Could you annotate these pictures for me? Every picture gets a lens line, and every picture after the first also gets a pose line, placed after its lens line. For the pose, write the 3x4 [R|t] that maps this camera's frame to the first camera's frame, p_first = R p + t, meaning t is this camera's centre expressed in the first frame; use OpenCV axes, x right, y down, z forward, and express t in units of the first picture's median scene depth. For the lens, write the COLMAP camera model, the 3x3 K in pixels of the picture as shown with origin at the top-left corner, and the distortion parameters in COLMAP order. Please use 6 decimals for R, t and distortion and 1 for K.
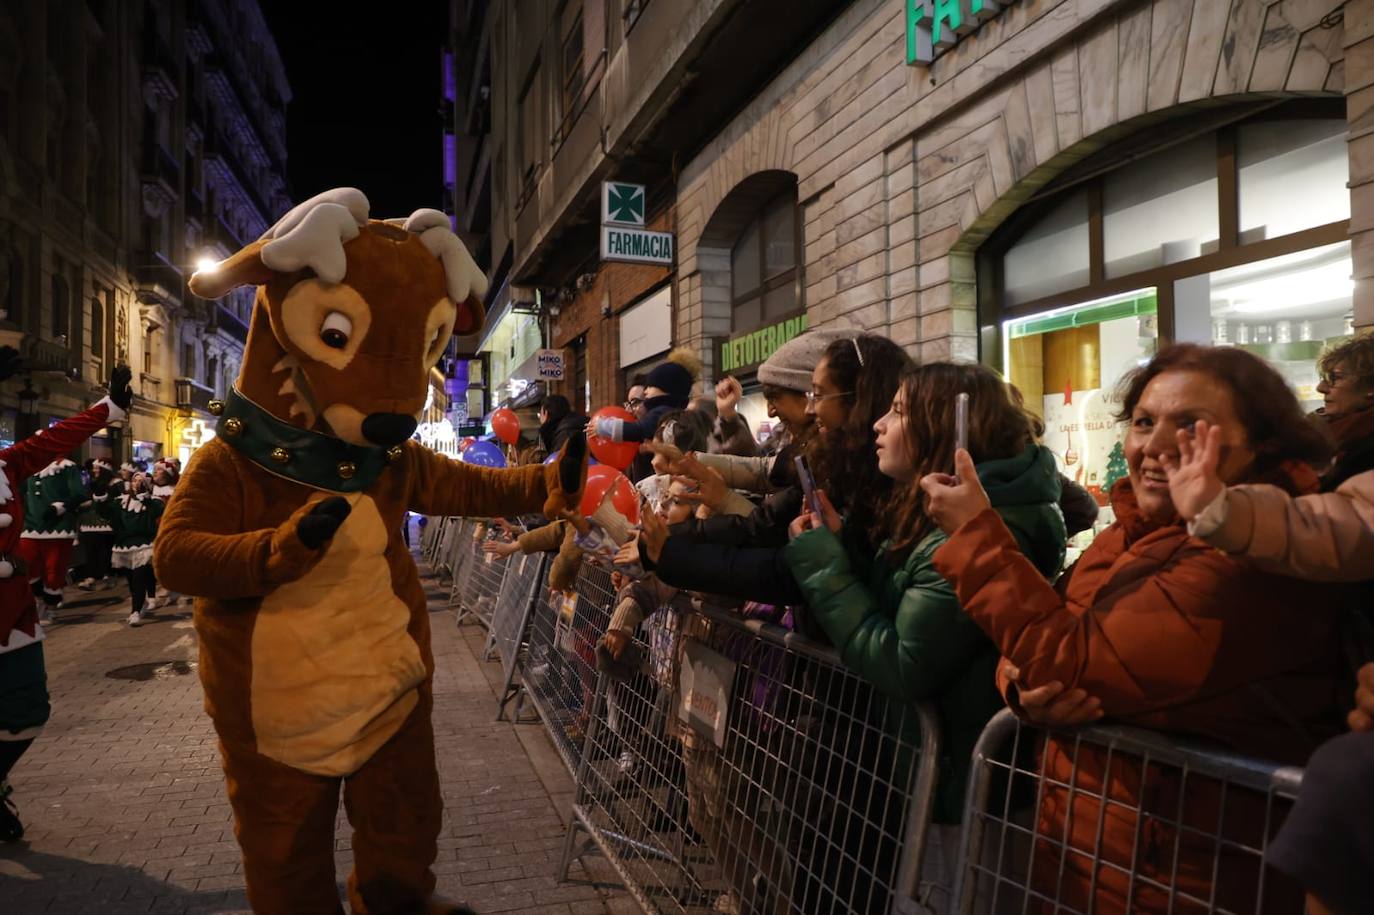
lens RADIAL K [[909.2, 0, 689.6], [0, 909.2, 457.4], [0, 0, 1]] dist [-0.004001, 0.003126]
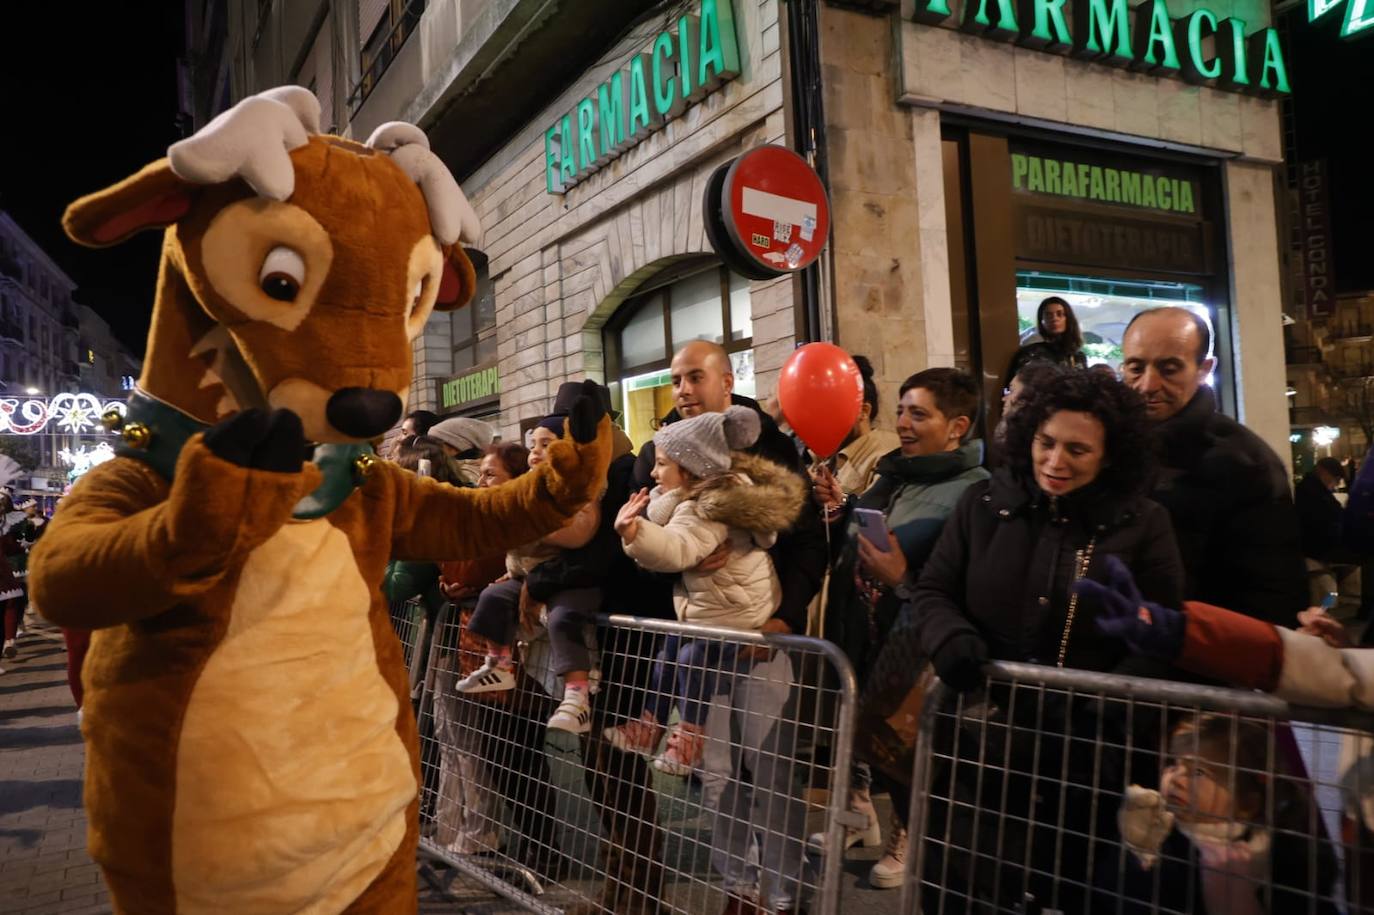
lens RADIAL K [[909.2, 0, 686.2], [0, 909.2, 460.2], [0, 0, 1]] dist [-0.004001, 0.003126]
pose [[0.972307, -0.028846, 0.231921, 0.078698], [0.031637, 0.999465, -0.008323, -0.007166], [-0.231556, 0.015429, 0.972699, -0.266576]]
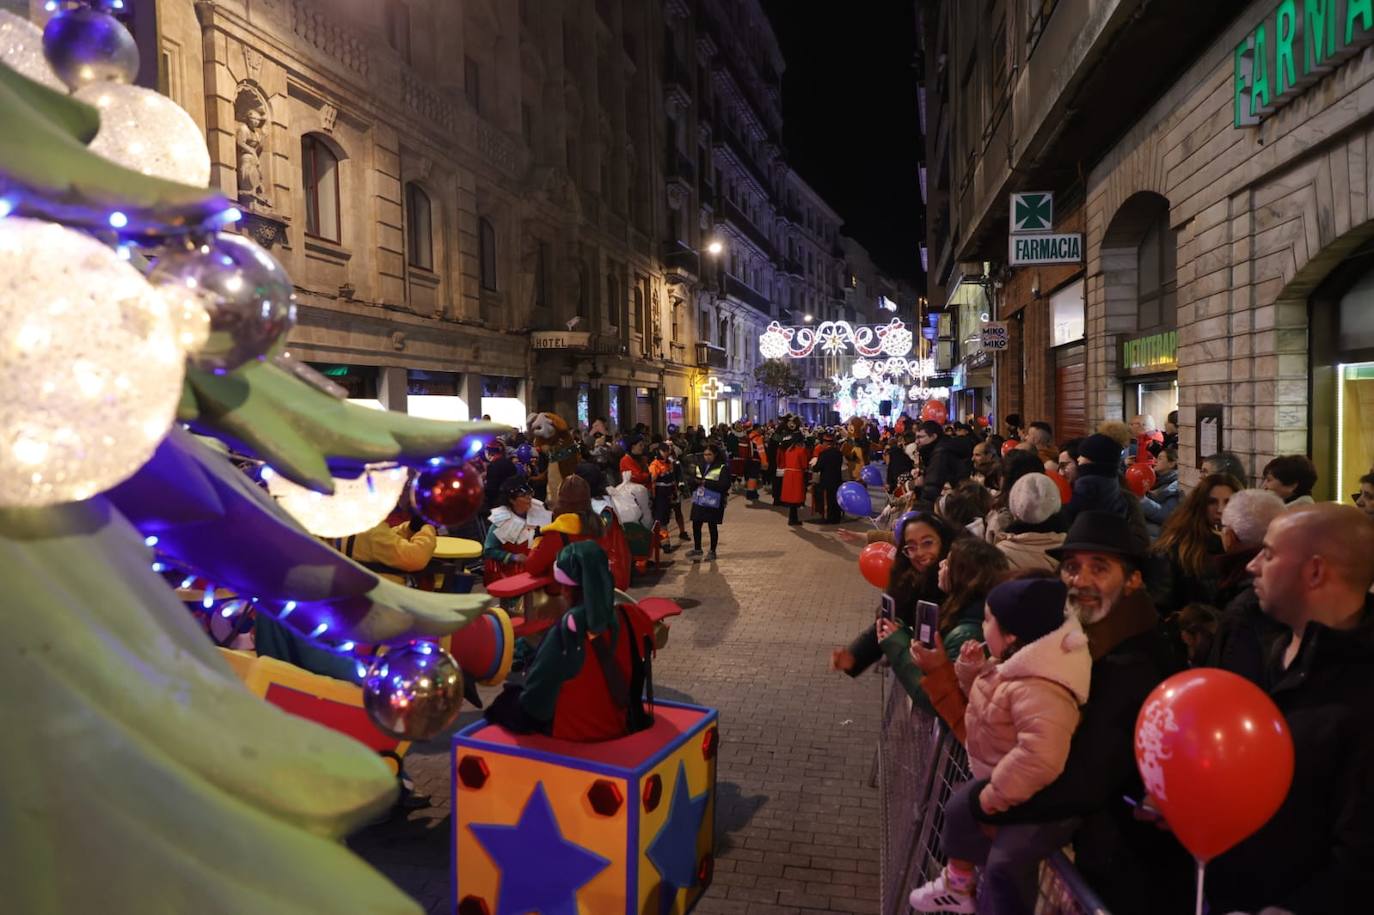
lens RADIAL K [[909.2, 0, 684.2], [0, 909.2, 456.5], [0, 0, 1]] dist [-0.004001, 0.003126]
pose [[0.858901, 0.015020, -0.511922, 0.165054], [0.024381, 0.997237, 0.070166, -0.094467], [0.511562, -0.072747, 0.856162, -0.200175]]
